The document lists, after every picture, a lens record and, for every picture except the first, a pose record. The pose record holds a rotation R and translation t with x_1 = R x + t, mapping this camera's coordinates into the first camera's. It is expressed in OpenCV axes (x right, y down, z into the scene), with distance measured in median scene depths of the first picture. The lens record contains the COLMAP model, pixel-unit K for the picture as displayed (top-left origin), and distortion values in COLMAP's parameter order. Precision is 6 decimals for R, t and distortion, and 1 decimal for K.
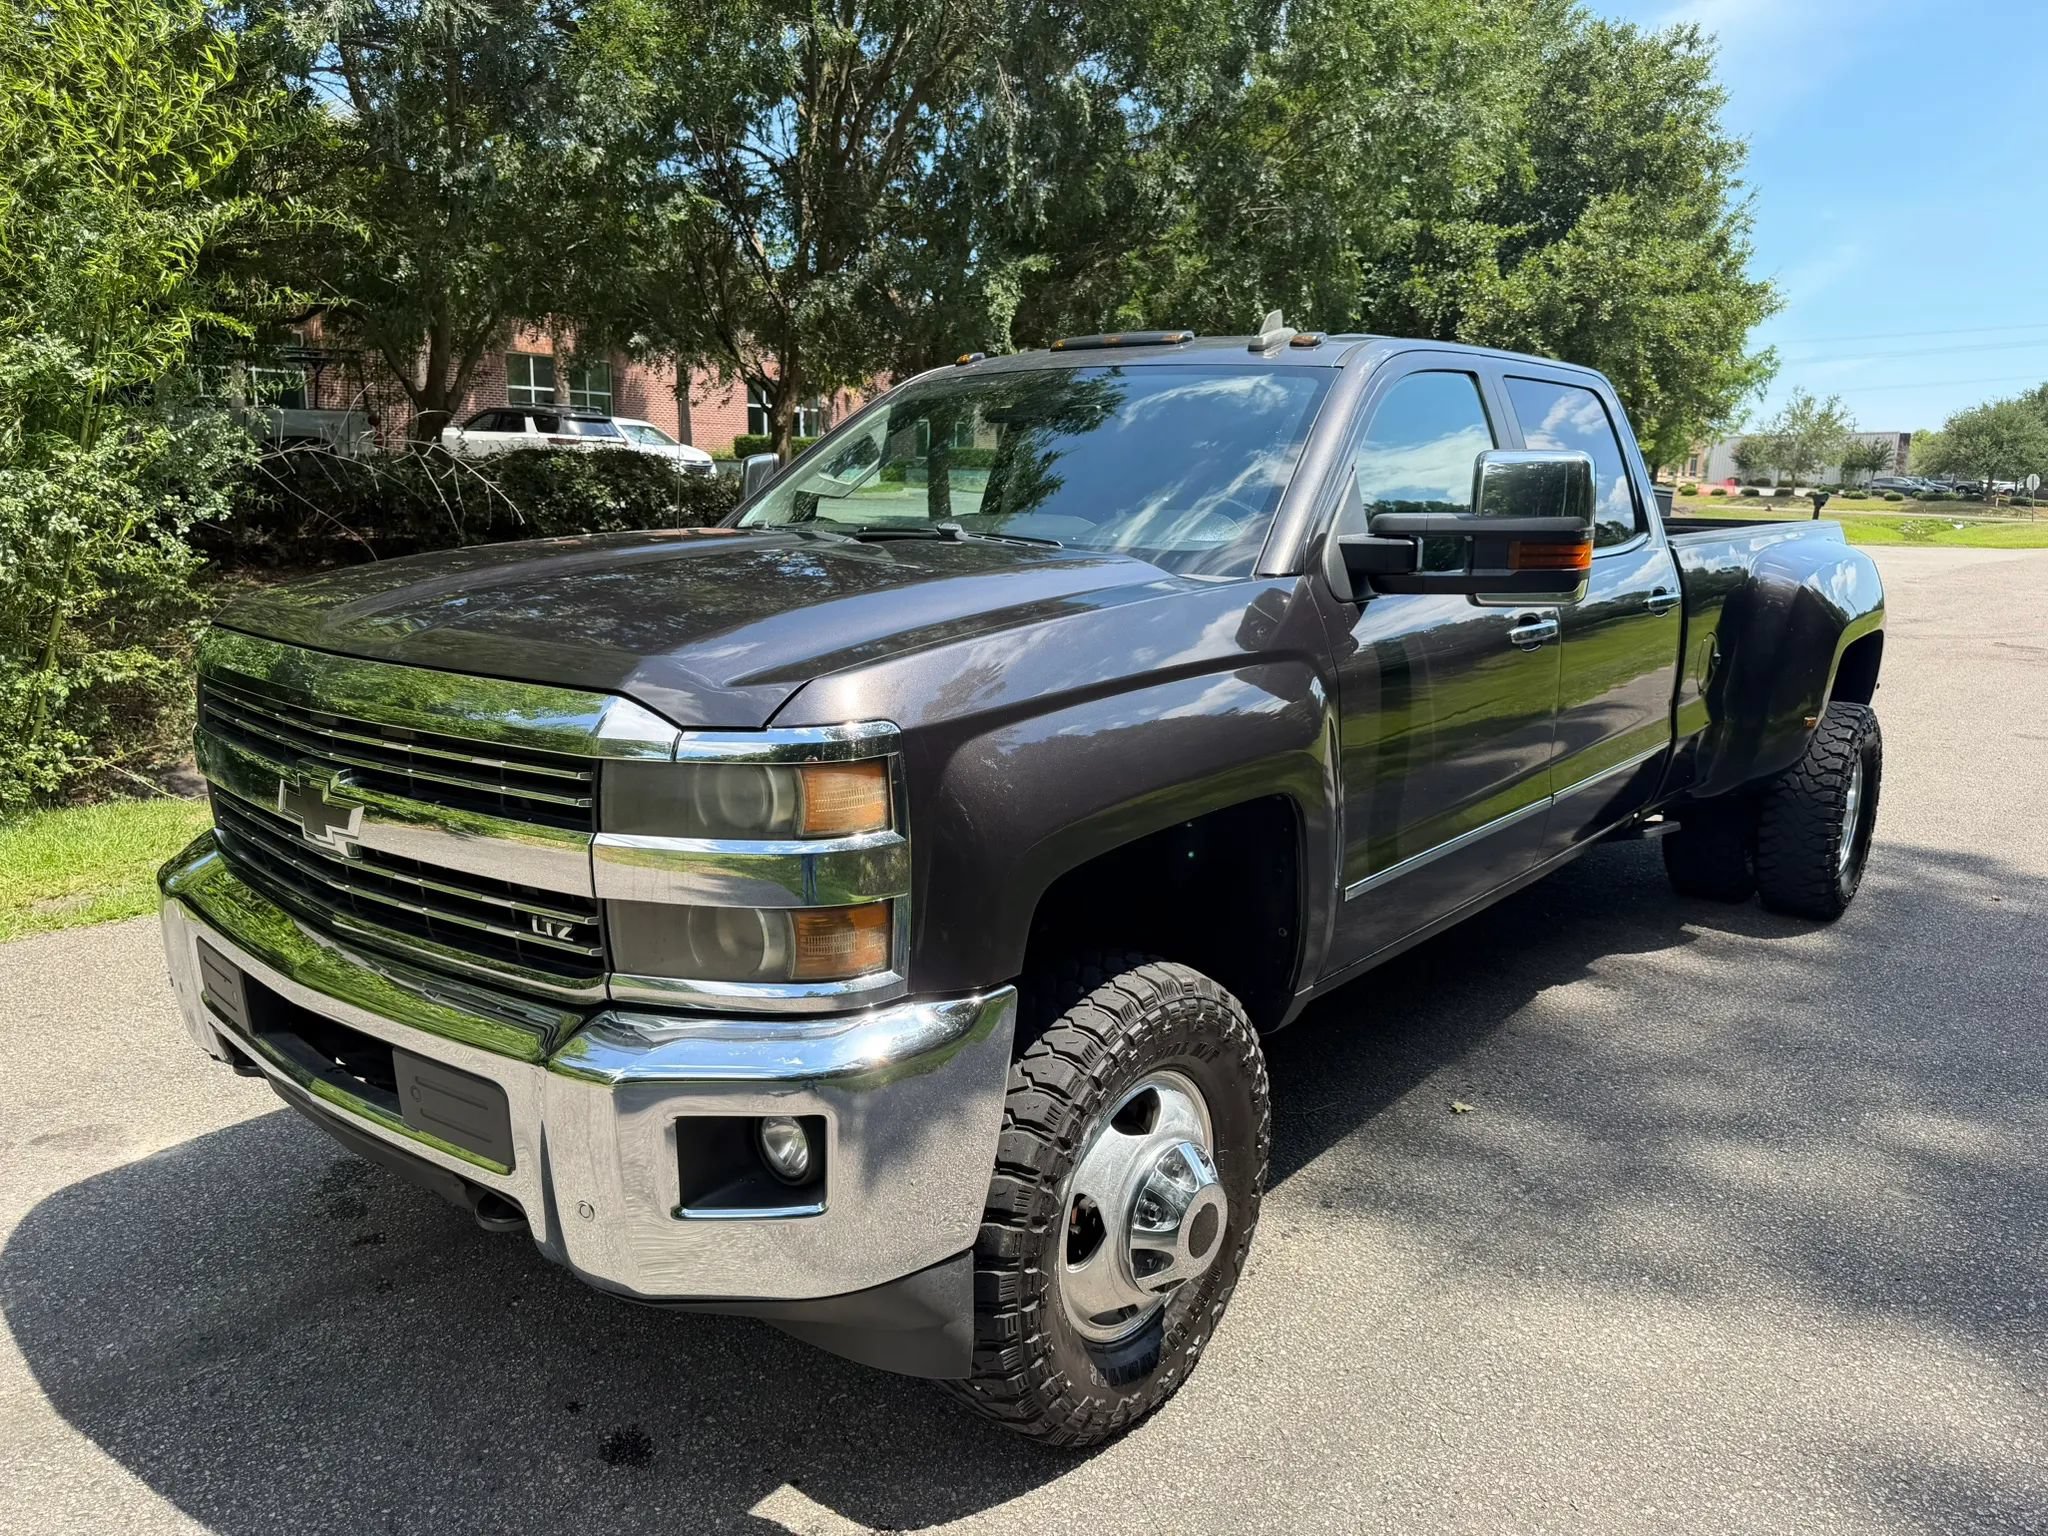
lens RADIAL K [[1524.8, 0, 1028.5], [0, 1524.8, 767.7], [0, 0, 1]] dist [-0.004176, -0.004410]
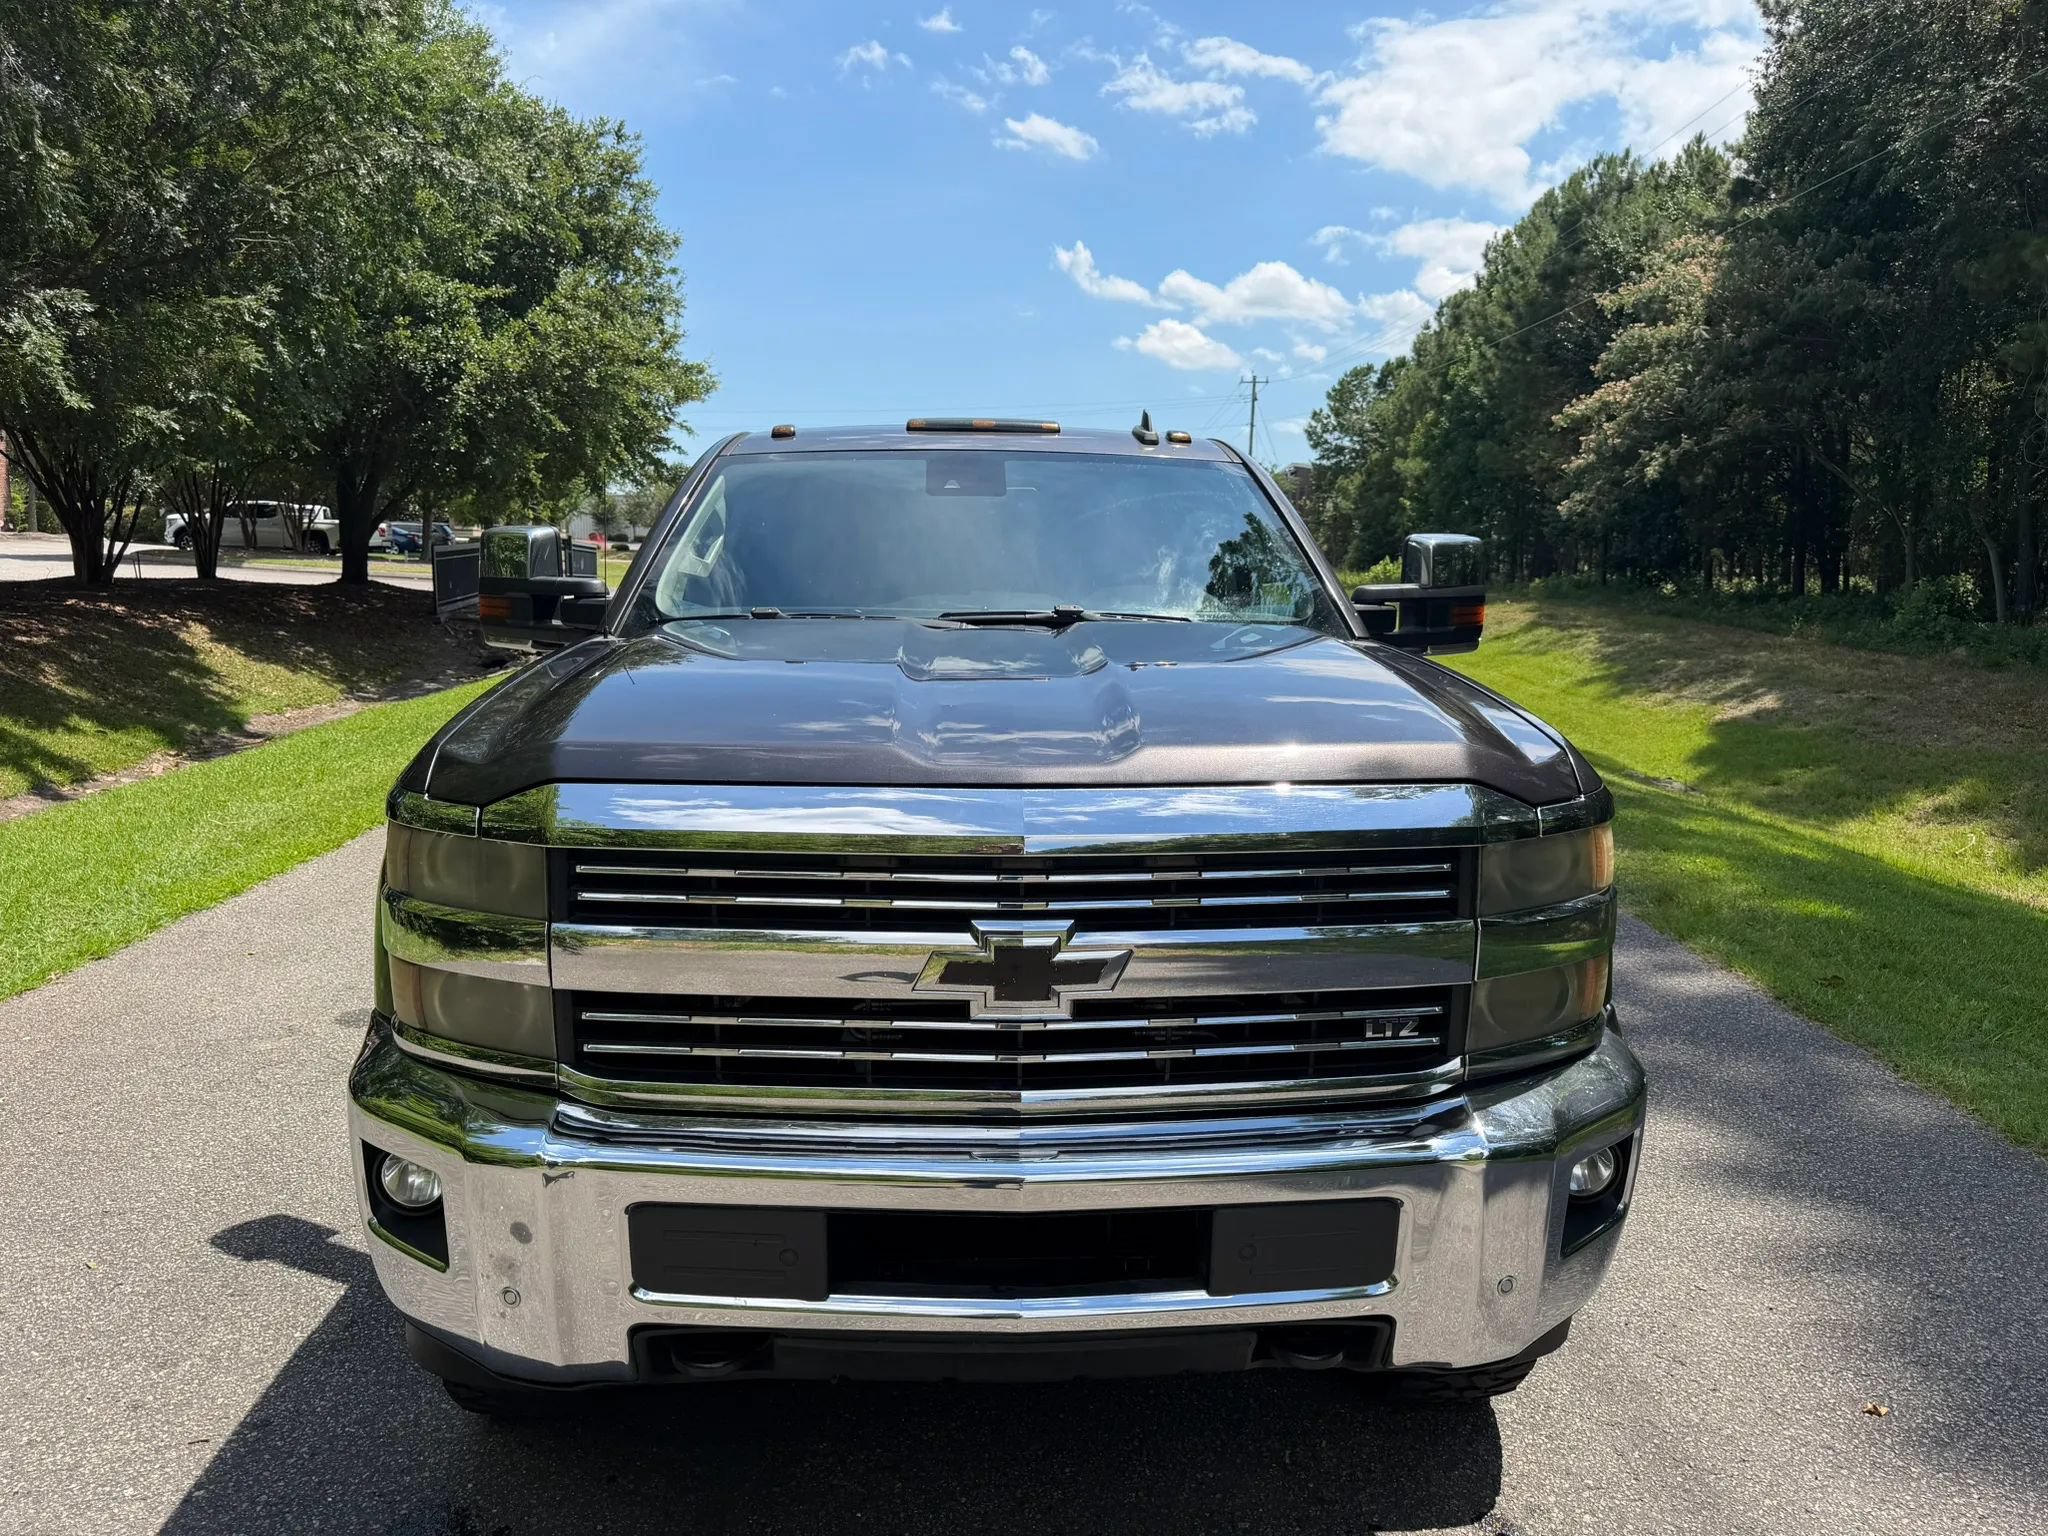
lens RADIAL K [[1507.0, 0, 1017.1], [0, 1507.0, 771.2], [0, 0, 1]] dist [0.001411, 0.000146]
pose [[0.730565, -0.104013, 0.674875, -0.683763], [0.124507, 0.992053, 0.018116, -0.064289], [-0.671396, 0.070792, 0.737710, 0.265278]]
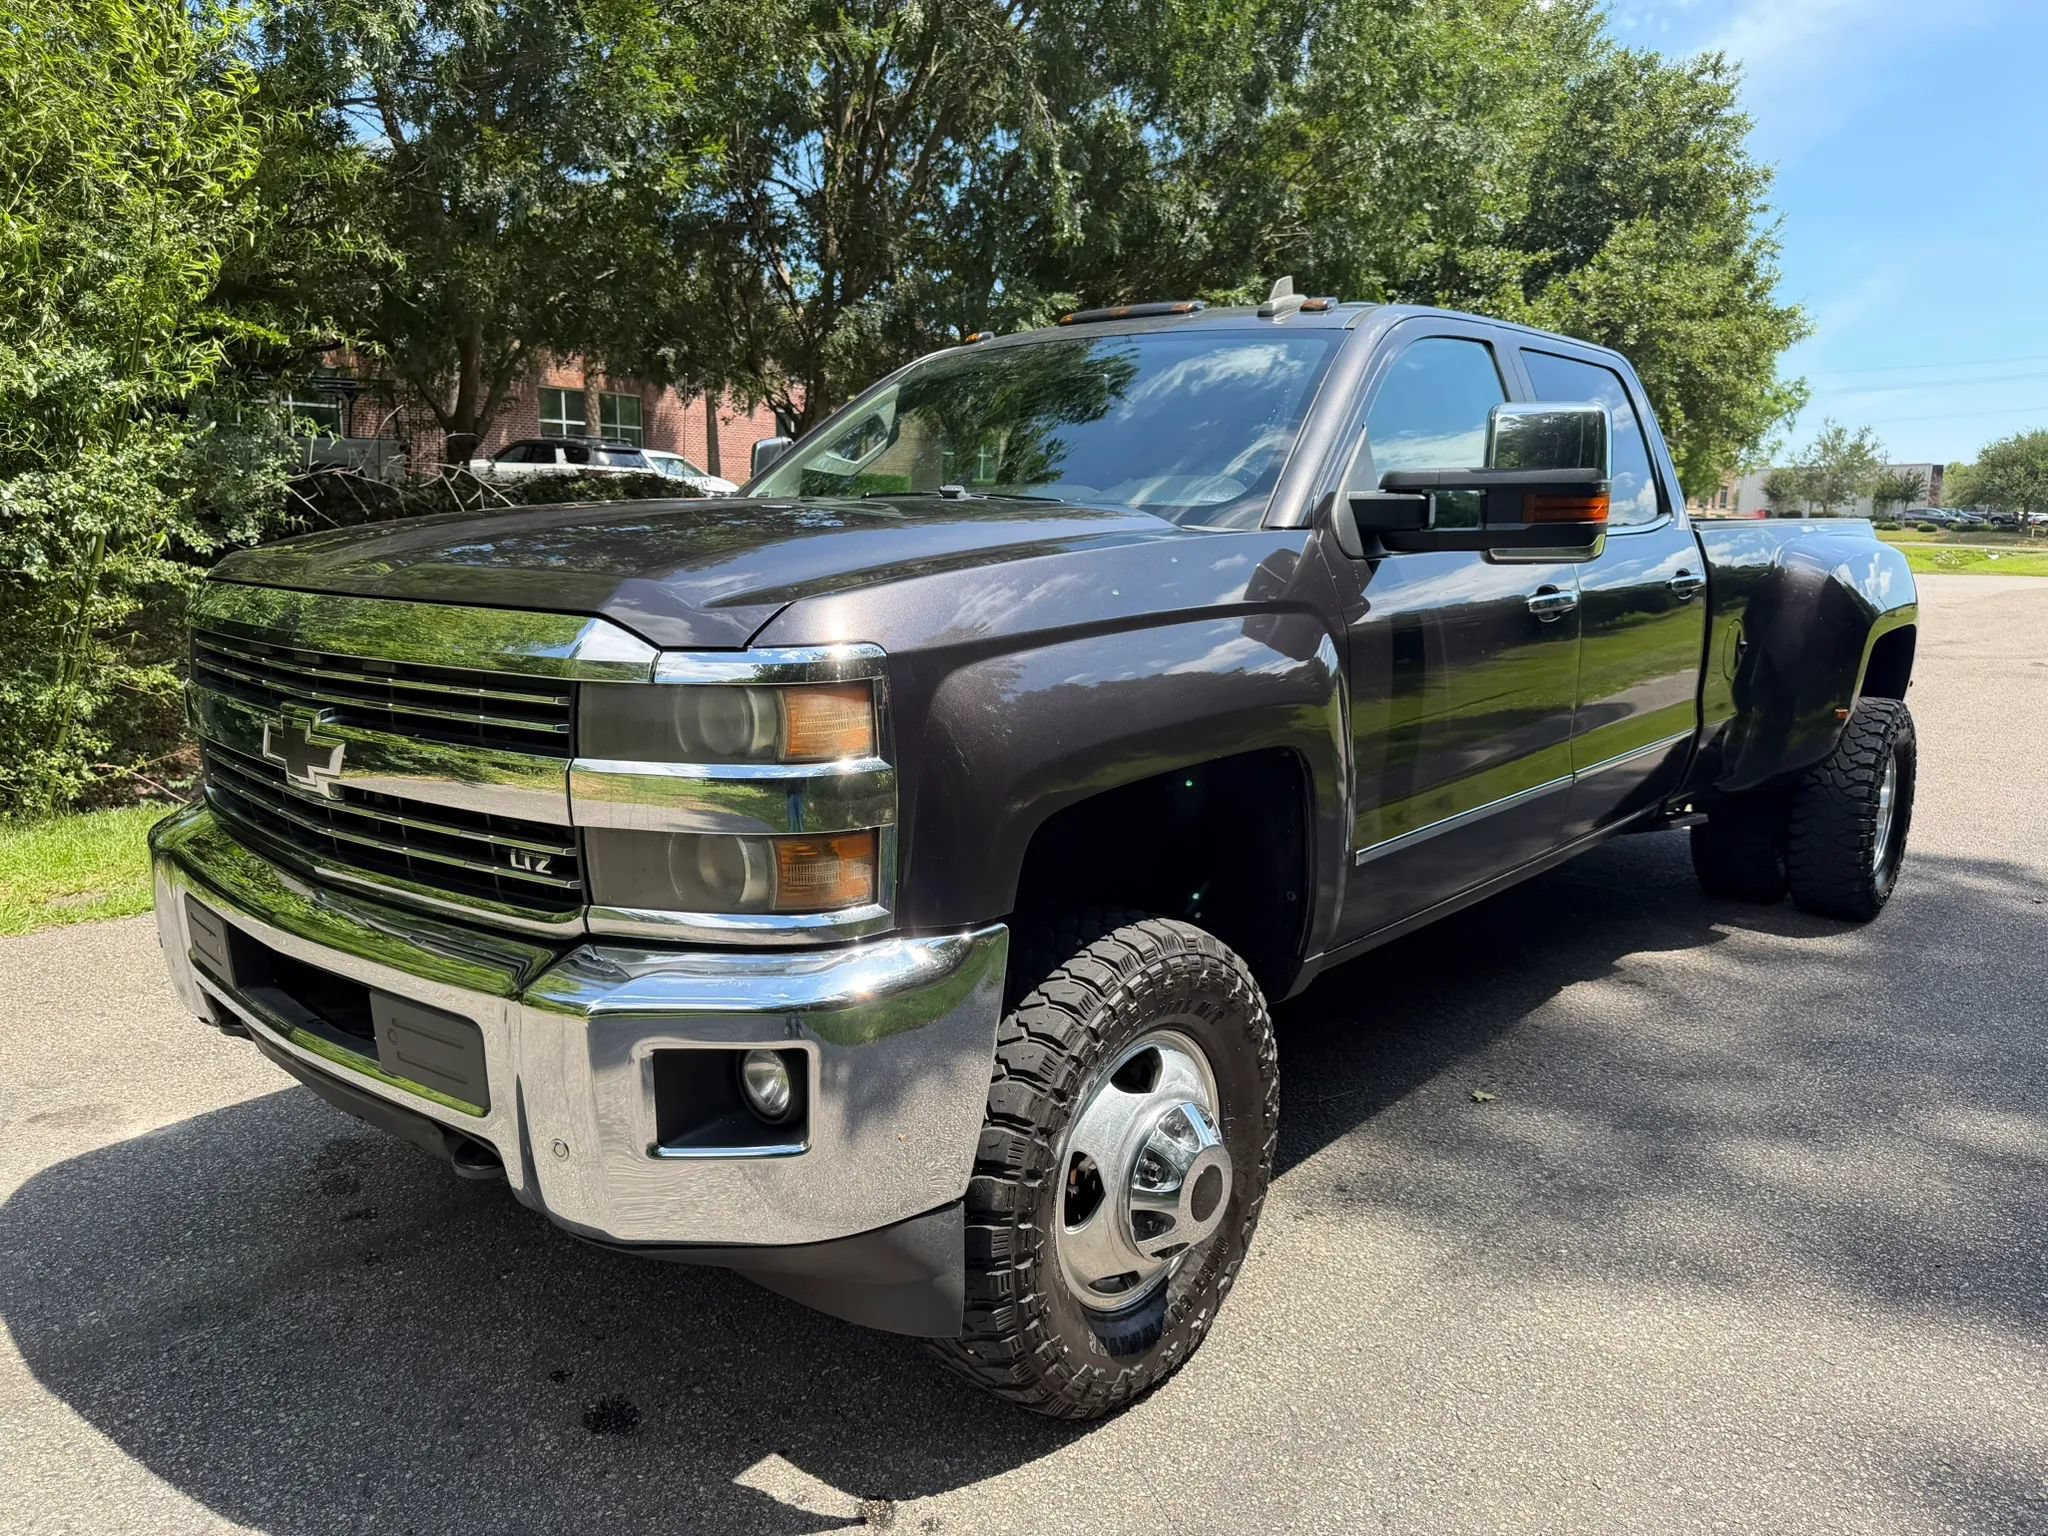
lens RADIAL K [[1521.4, 0, 1024.0], [0, 1521.4, 768.0], [0, 0, 1]] dist [-0.002900, -0.006170]
pose [[0.999764, -0.000023, -0.021733, 0.014437], [-0.000530, 0.999676, -0.025432, 0.042633], [0.021726, 0.025437, 0.999440, 0.020781]]
